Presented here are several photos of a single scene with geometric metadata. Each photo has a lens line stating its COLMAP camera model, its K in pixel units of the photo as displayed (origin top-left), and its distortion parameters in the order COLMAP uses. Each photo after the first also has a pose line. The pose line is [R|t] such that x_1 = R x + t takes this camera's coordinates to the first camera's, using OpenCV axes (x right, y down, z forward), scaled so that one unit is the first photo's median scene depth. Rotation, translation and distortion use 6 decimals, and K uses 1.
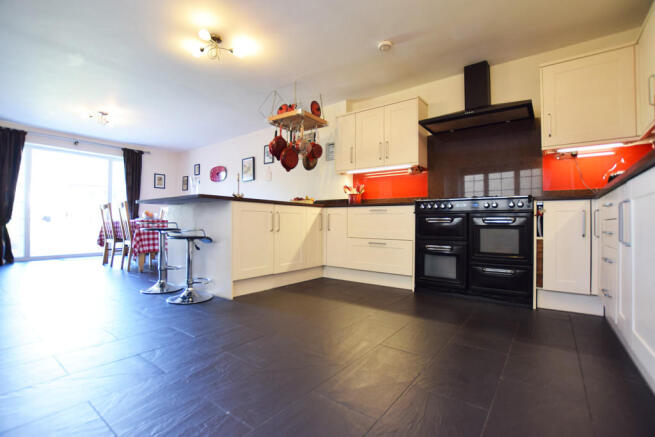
lens RADIAL K [[300.9, 0, 332.3], [0, 300.9, 221.1], [0, 0, 1]] dist [-0.004403, -0.000067]
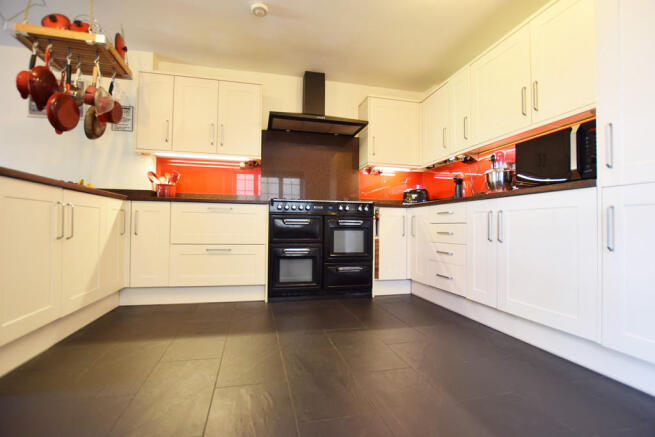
lens RADIAL K [[300.9, 0, 325.4], [0, 300.9, 220.5], [0, 0, 1]] dist [-0.004403, -0.000067]
pose [[0.661221, 0.012595, 0.750086, -0.262294], [-0.012339, 0.999906, -0.005913, -0.002917], [-0.750090, -0.005345, 0.661314, 0.265053]]
